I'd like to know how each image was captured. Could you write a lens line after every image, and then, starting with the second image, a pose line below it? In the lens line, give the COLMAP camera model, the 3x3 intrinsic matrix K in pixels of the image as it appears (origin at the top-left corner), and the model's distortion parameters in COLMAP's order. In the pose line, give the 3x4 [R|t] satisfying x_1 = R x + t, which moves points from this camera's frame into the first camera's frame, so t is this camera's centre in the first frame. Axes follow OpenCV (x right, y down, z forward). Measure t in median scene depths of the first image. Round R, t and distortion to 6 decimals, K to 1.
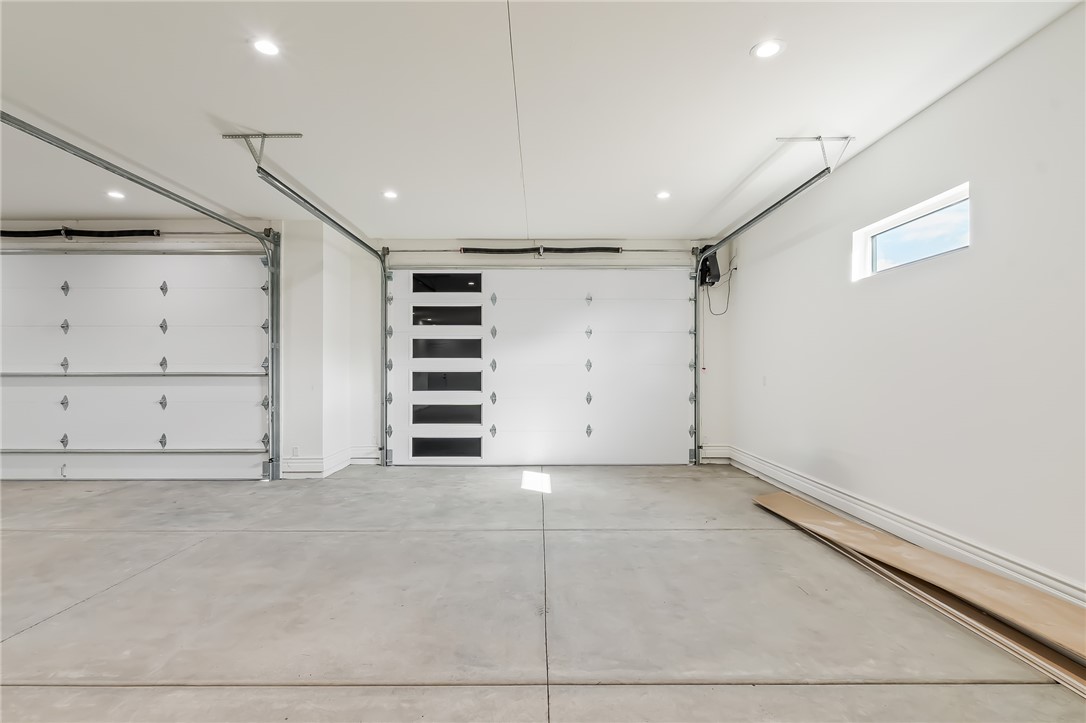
lens RADIAL K [[508.9, 0, 543.0], [0, 508.9, 361.5], [0, 0, 1]] dist [-0.012847, 0.000029]
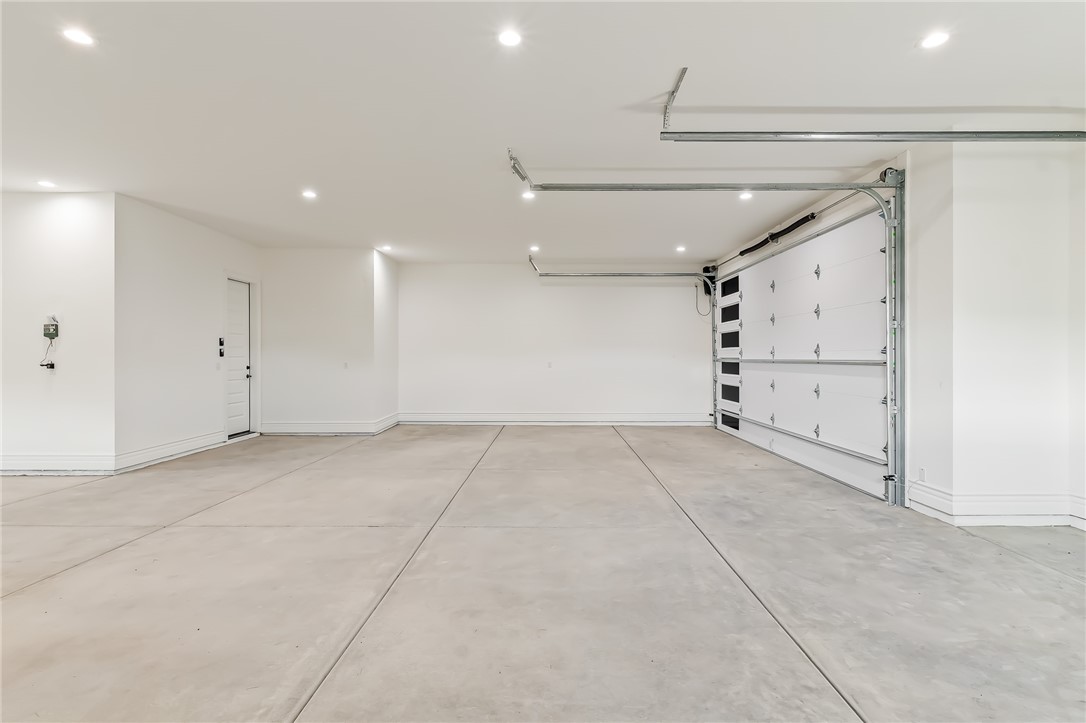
lens RADIAL K [[517.7, 0, 566.8], [0, 517.7, 356.8], [0, 0, 1]] dist [0.000990, 0.000042]
pose [[-0.001014, -0.000297, -0.999999, 0.225315], [0.014760, 0.999891, -0.000312, 0.008501], [0.999891, -0.014761, -0.001010, 0.513550]]
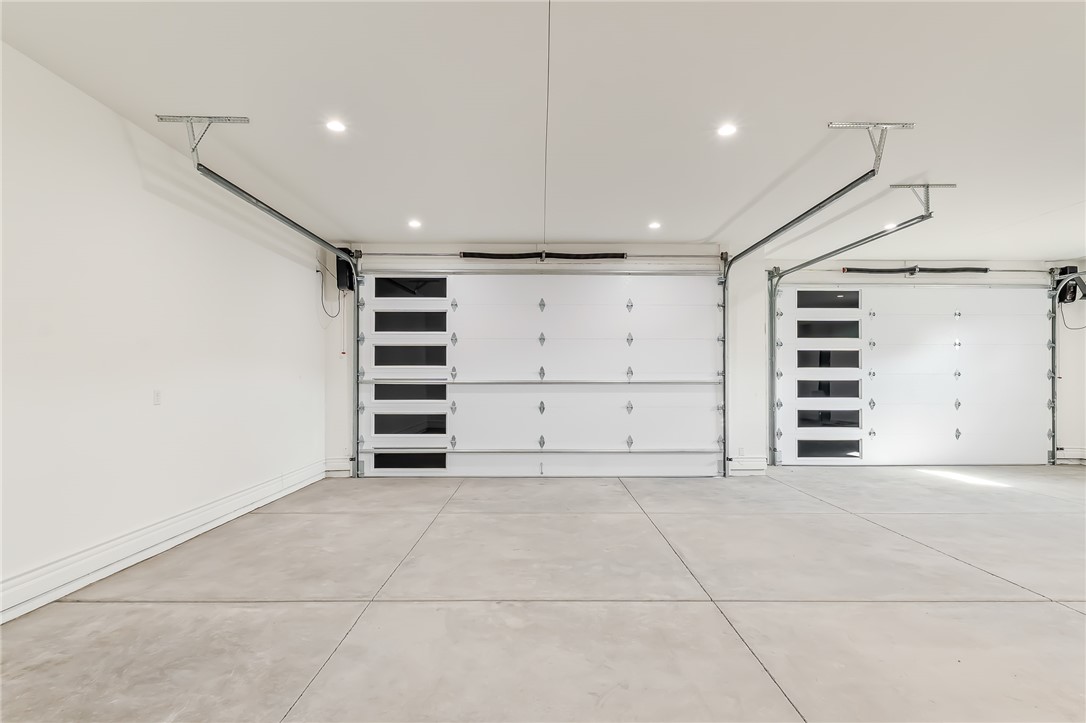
lens RADIAL K [[526.9, 0, 542.5], [0, 526.9, 369.3], [0, 0, 1]] dist [-0.014489, 0.000173]
pose [[0.999921, 0.001562, -0.012496, -0.906382], [-0.001560, 0.999999, 0.000180, -0.003098], [0.012496, -0.000161, 0.999922, -0.163710]]
